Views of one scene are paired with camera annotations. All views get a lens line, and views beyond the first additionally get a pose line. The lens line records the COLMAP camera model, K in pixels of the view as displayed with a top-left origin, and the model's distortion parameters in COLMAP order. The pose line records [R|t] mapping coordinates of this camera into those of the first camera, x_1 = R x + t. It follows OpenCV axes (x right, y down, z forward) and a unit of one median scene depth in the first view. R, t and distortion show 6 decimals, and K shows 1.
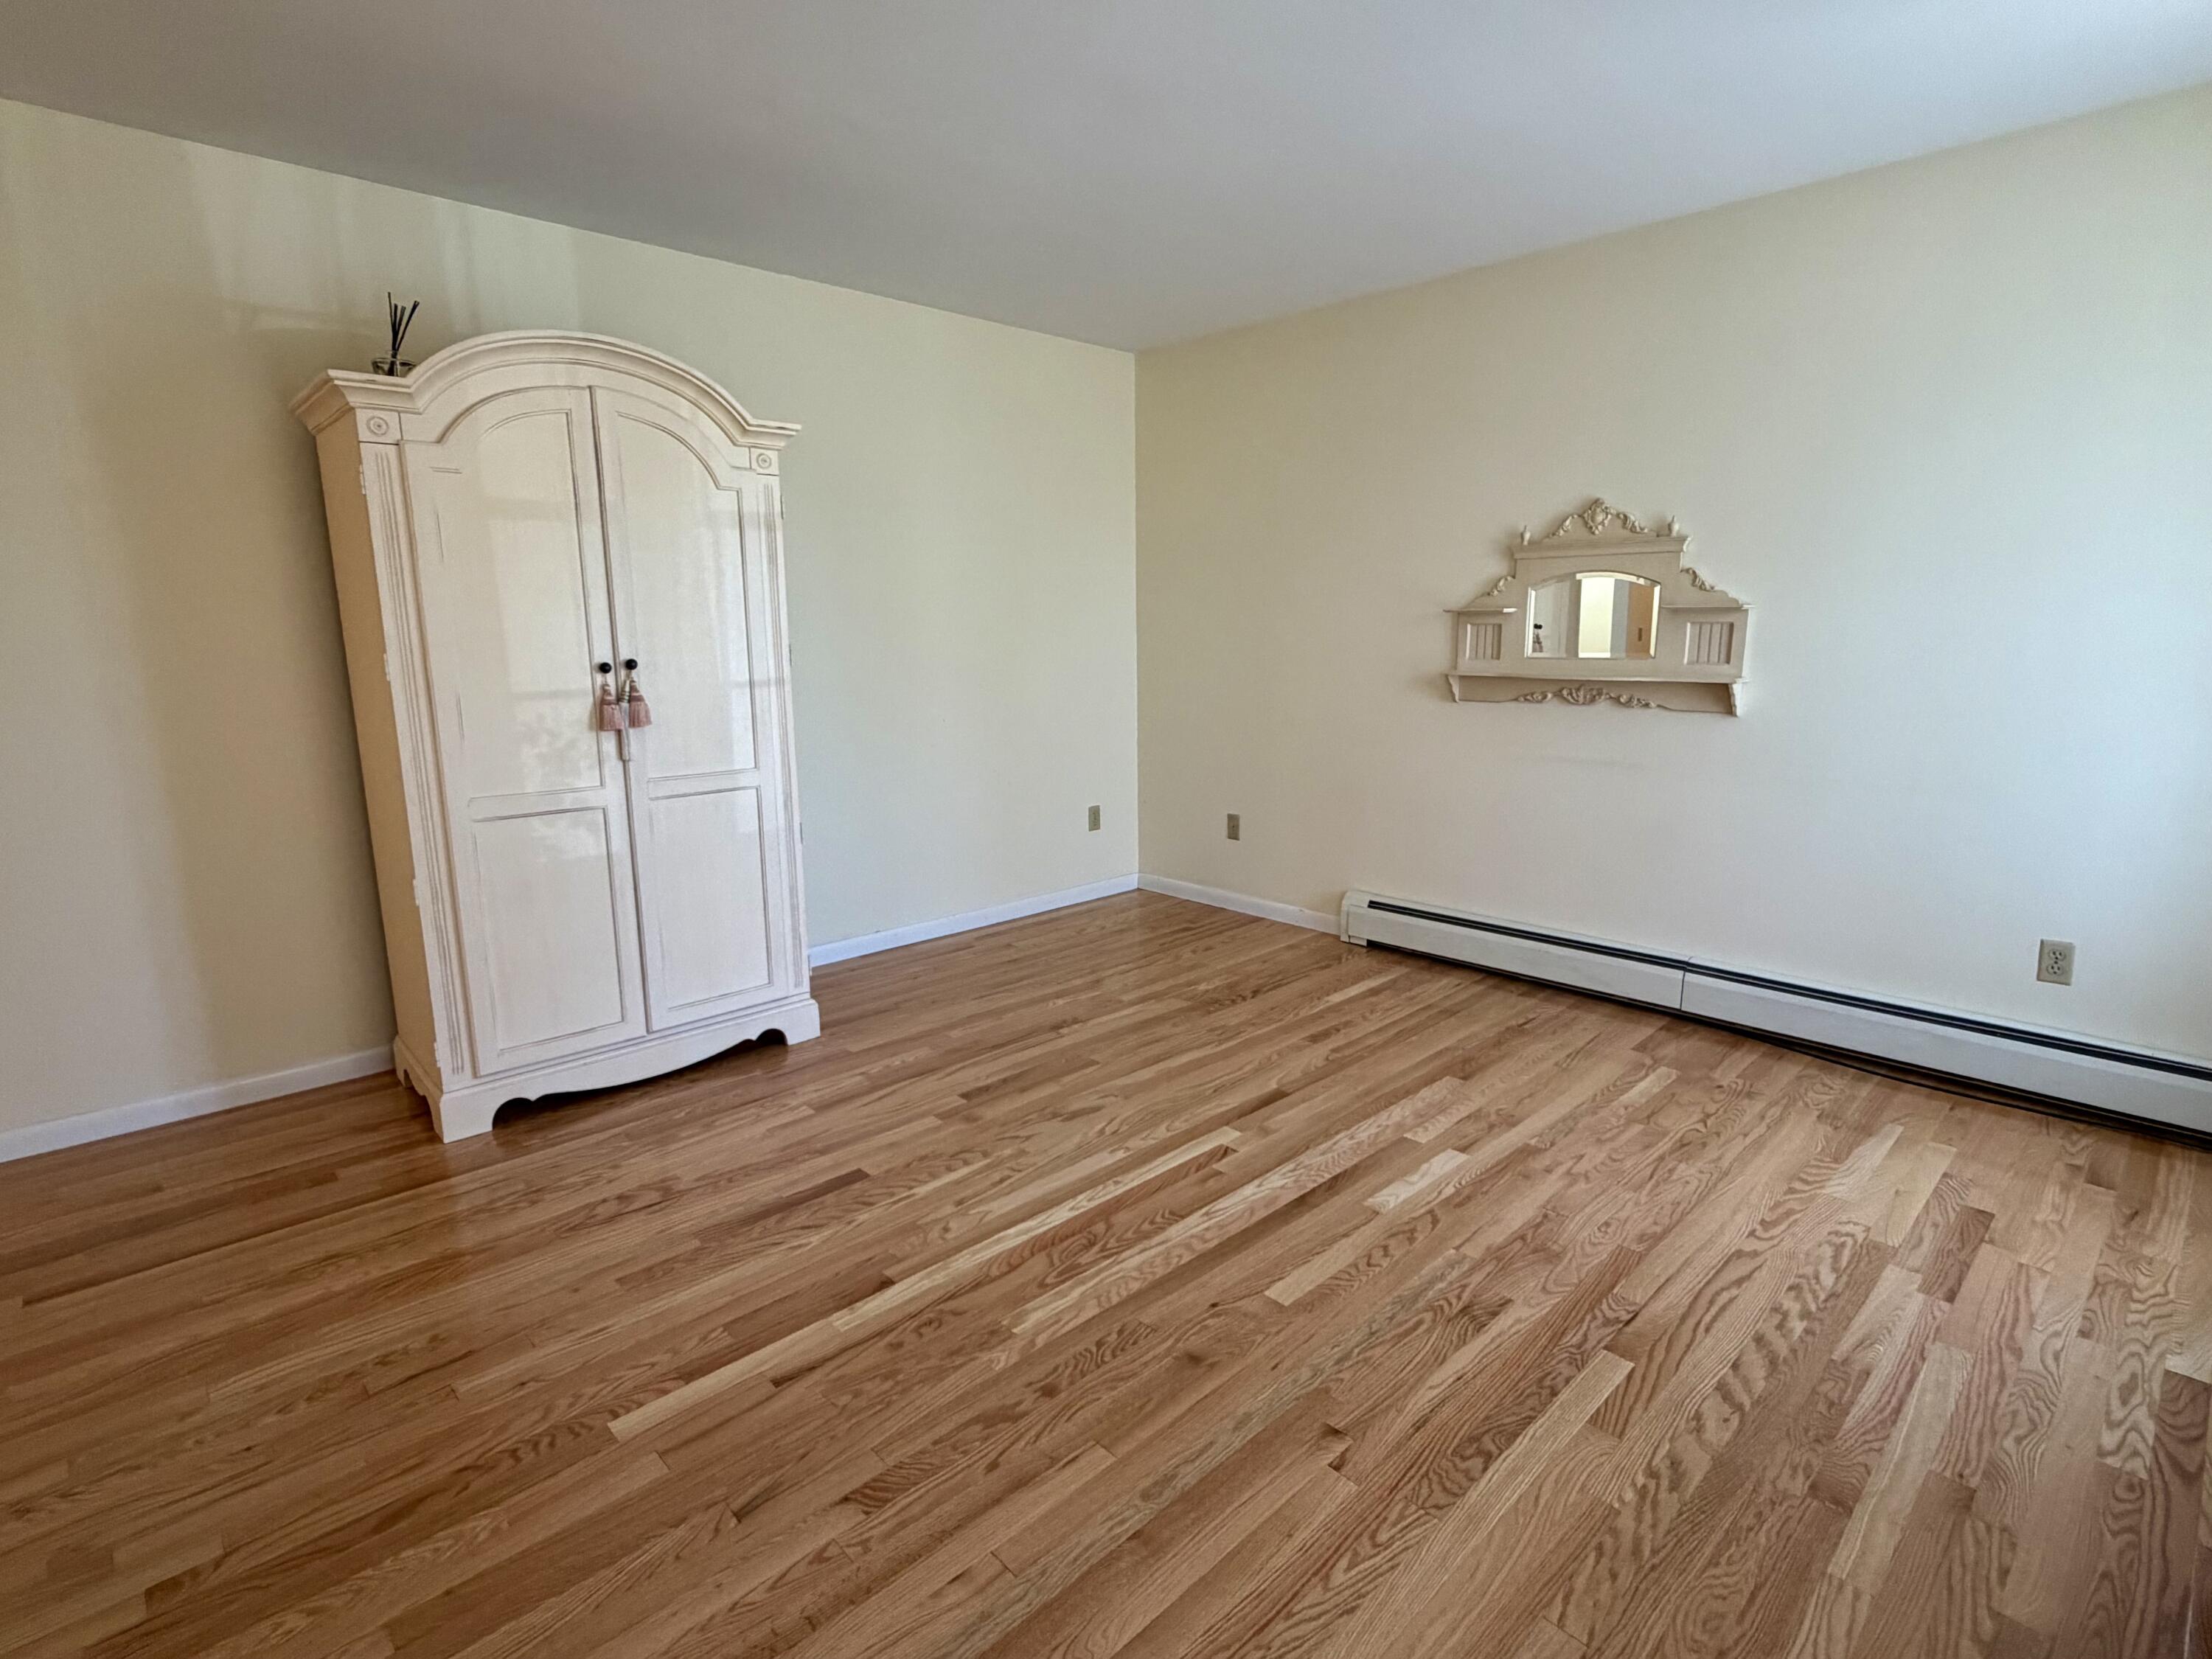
lens RADIAL K [[1095.0, 0, 1104.1], [0, 1095.0, 833.0], [0, 0, 1]] dist [0.001493, 0.000526]
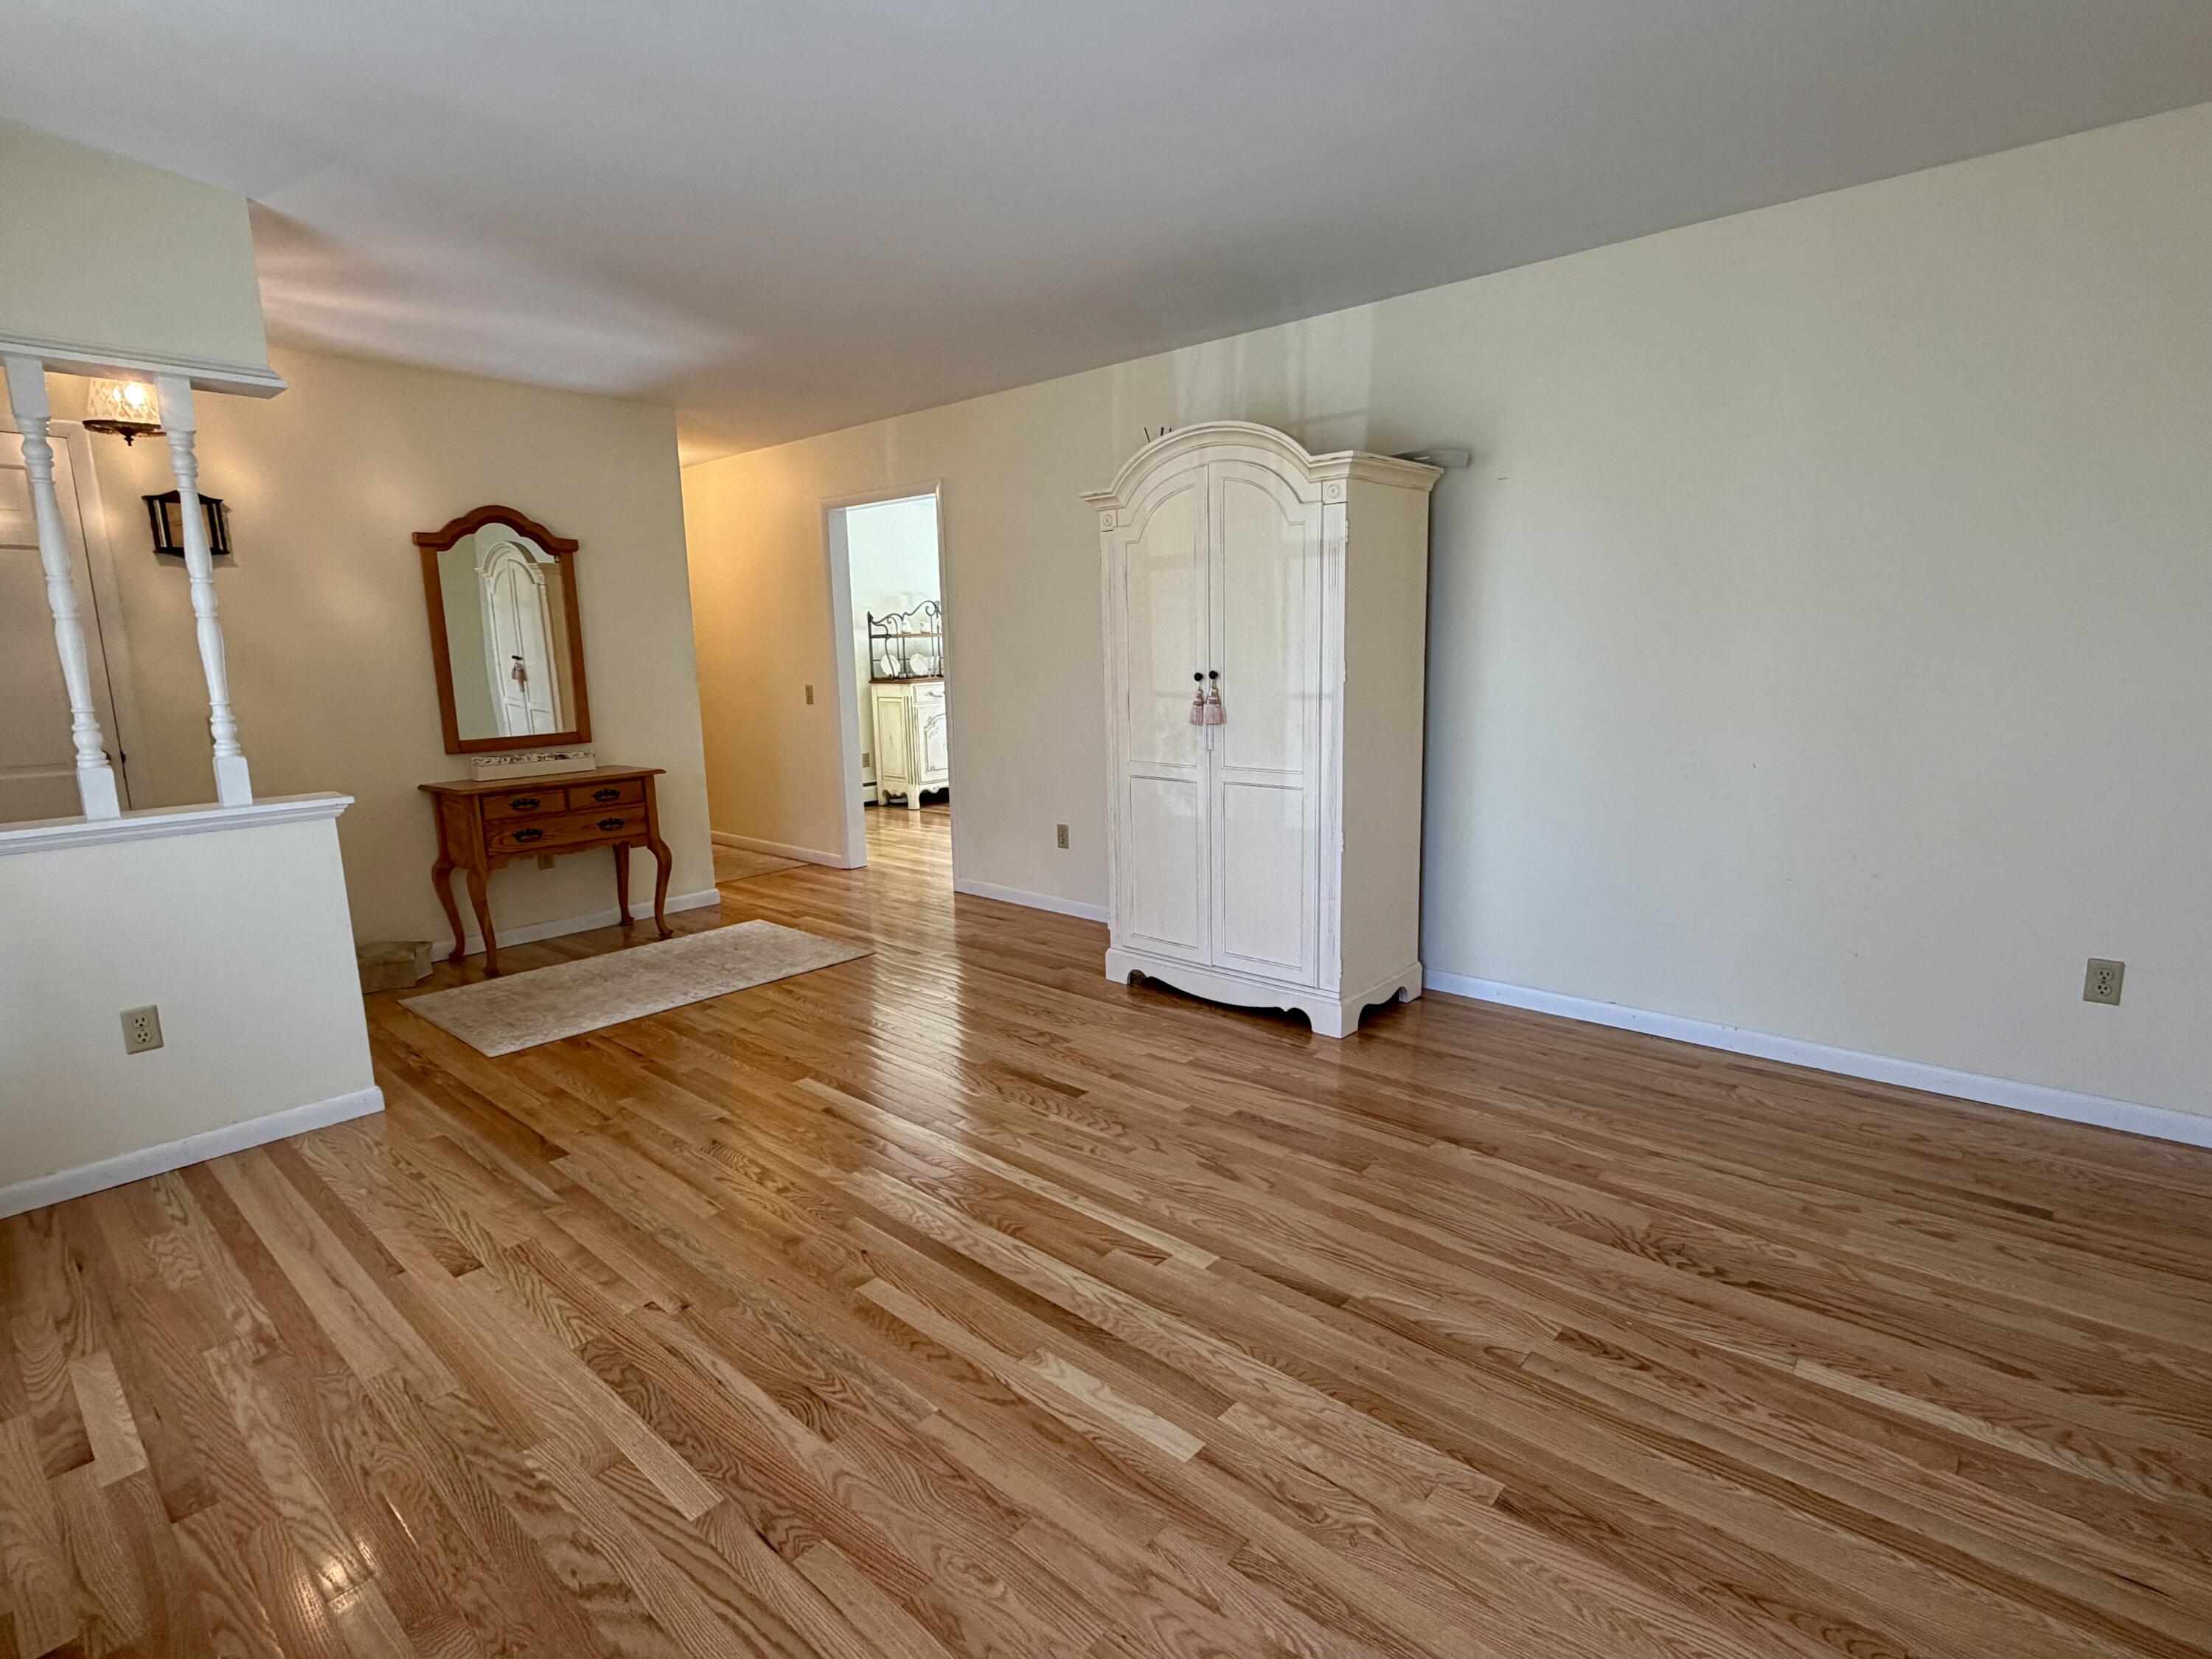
lens RADIAL K [[1095.0, 0, 1104.1], [0, 1095.0, 833.0], [0, 0, 1]] dist [0.001493, 0.000526]
pose [[0.087764, 0.177439, -0.980211, 0.942939], [-0.169442, 0.972327, 0.160841, -0.177759], [0.981625, 0.151973, 0.115401, 0.848026]]
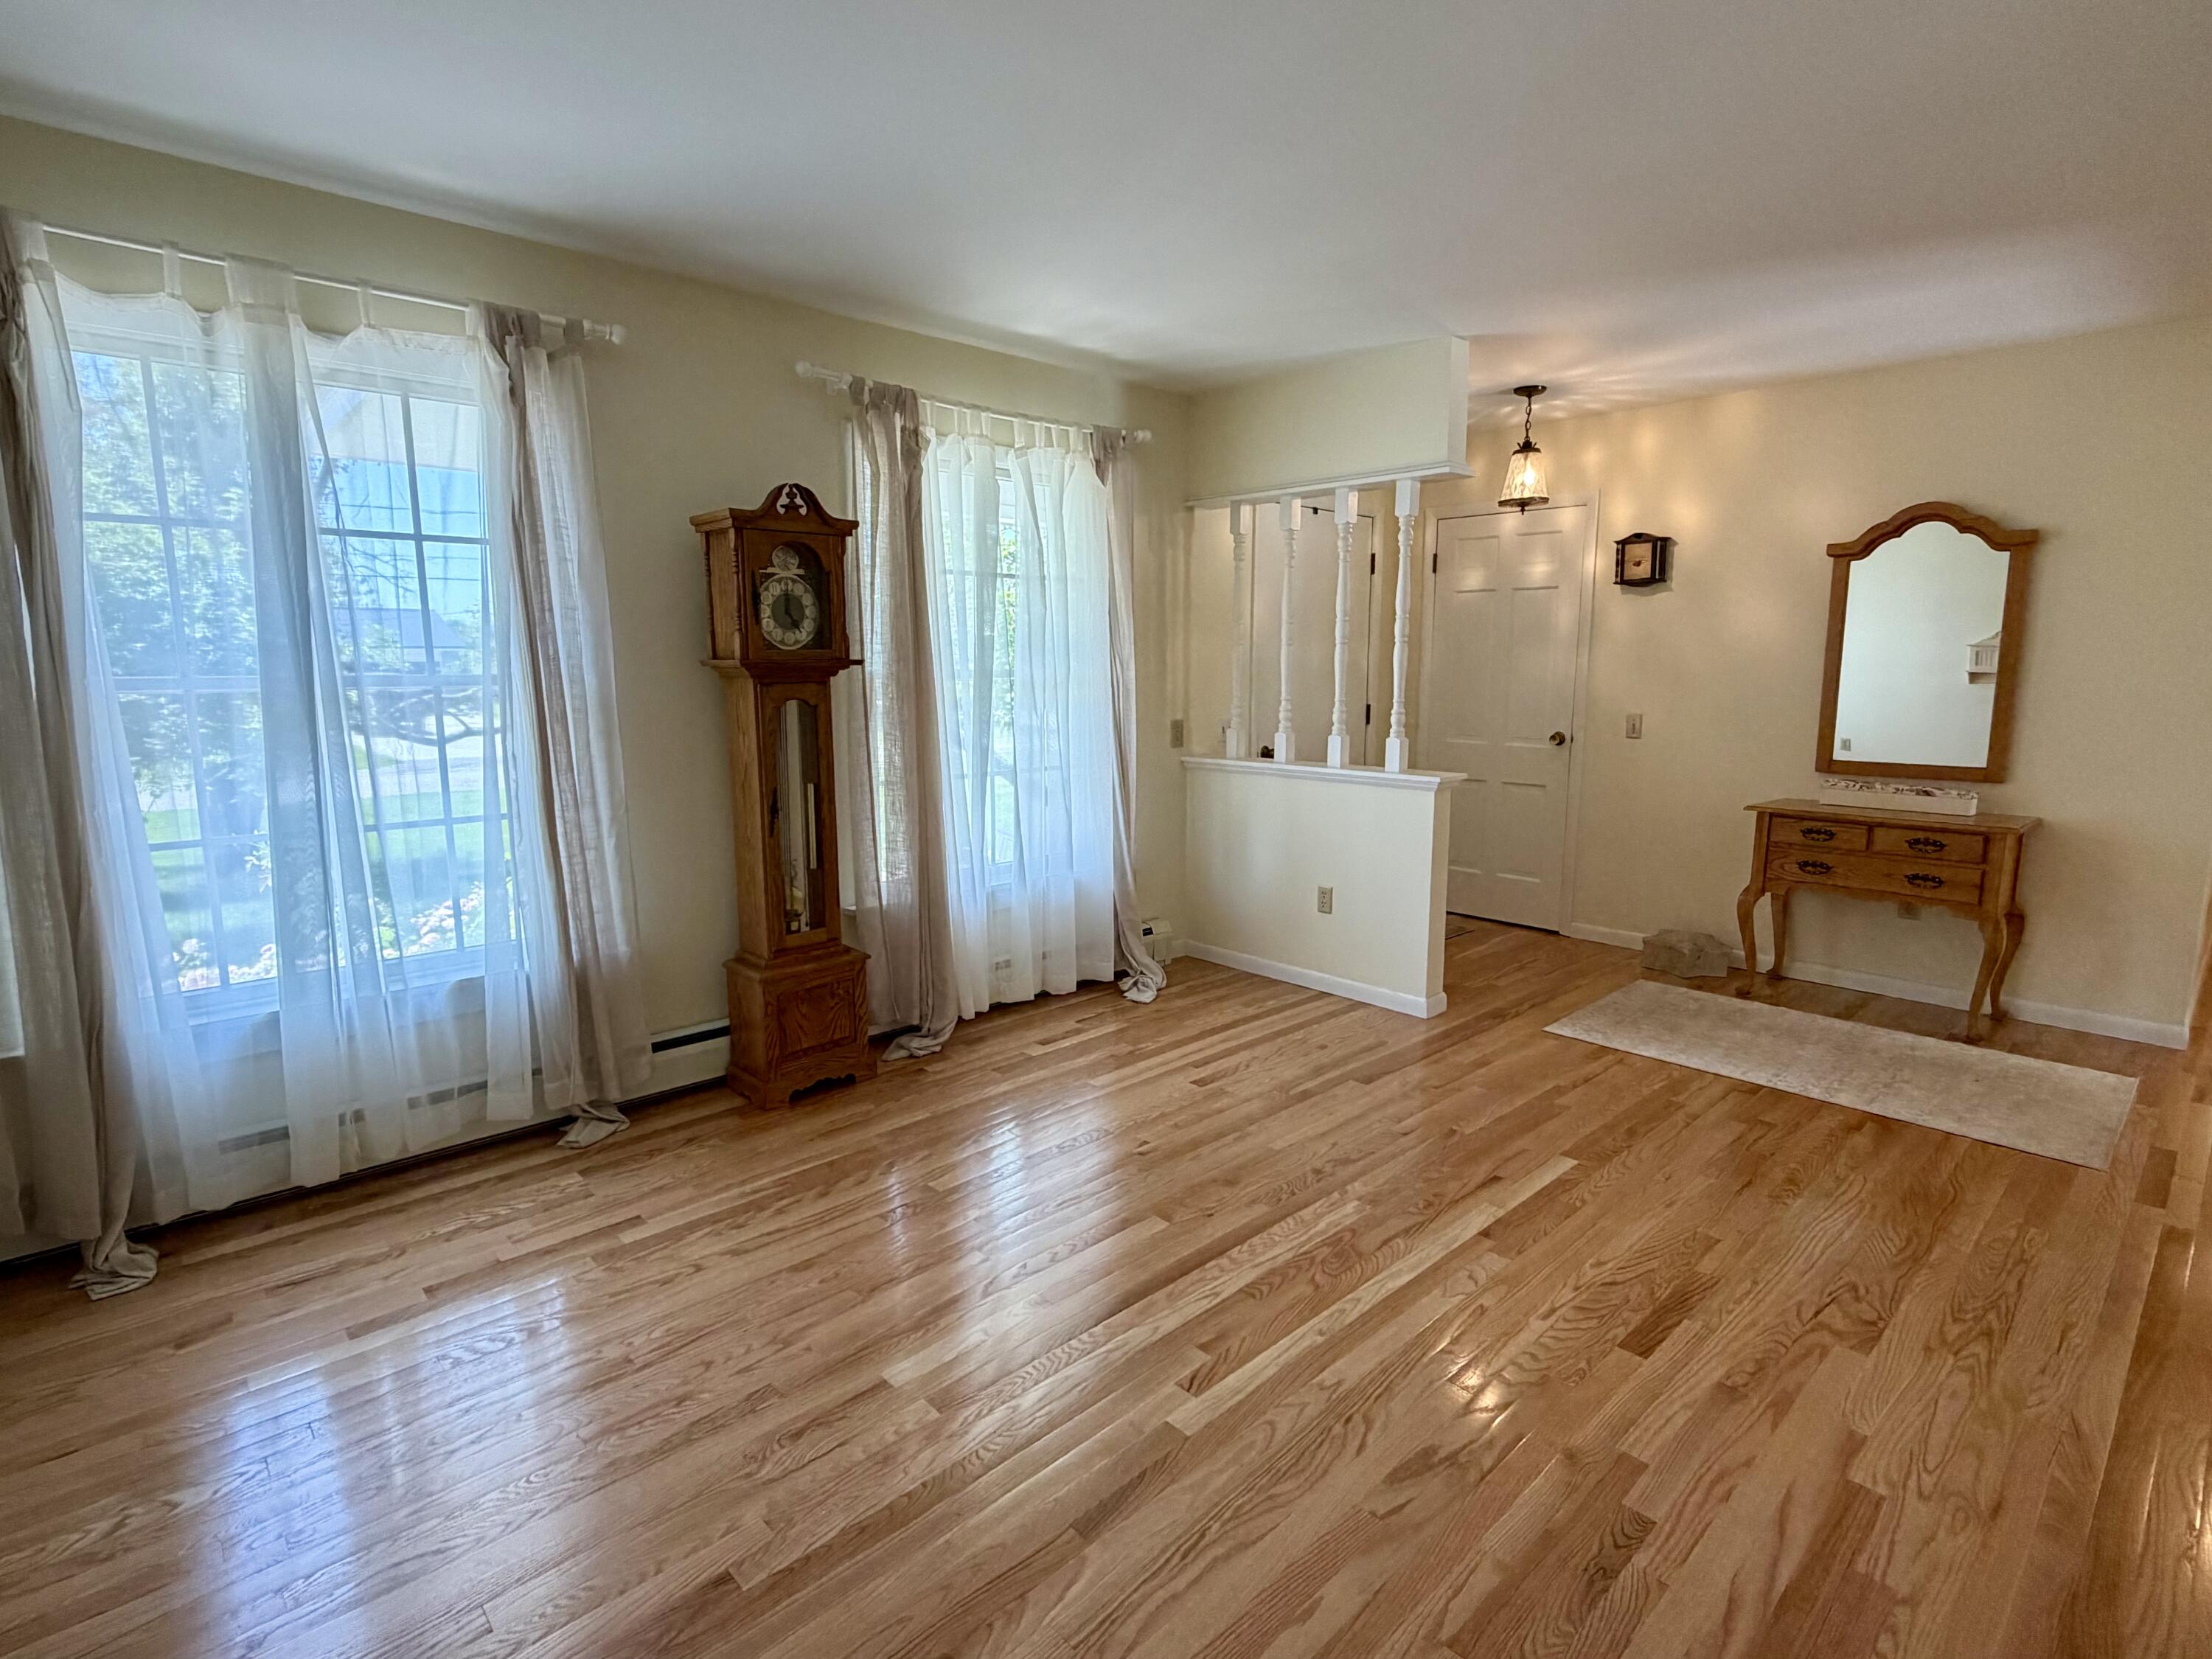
lens RADIAL K [[1095.0, 0, 1104.1], [0, 1095.0, 833.0], [0, 0, 1]] dist [0.001493, 0.000526]
pose [[-0.999938, 0.007433, 0.008326, 0.171292], [0.009823, 0.940229, 0.340401, -0.345668], [-0.005298, 0.340462, -0.940243, 1.662049]]
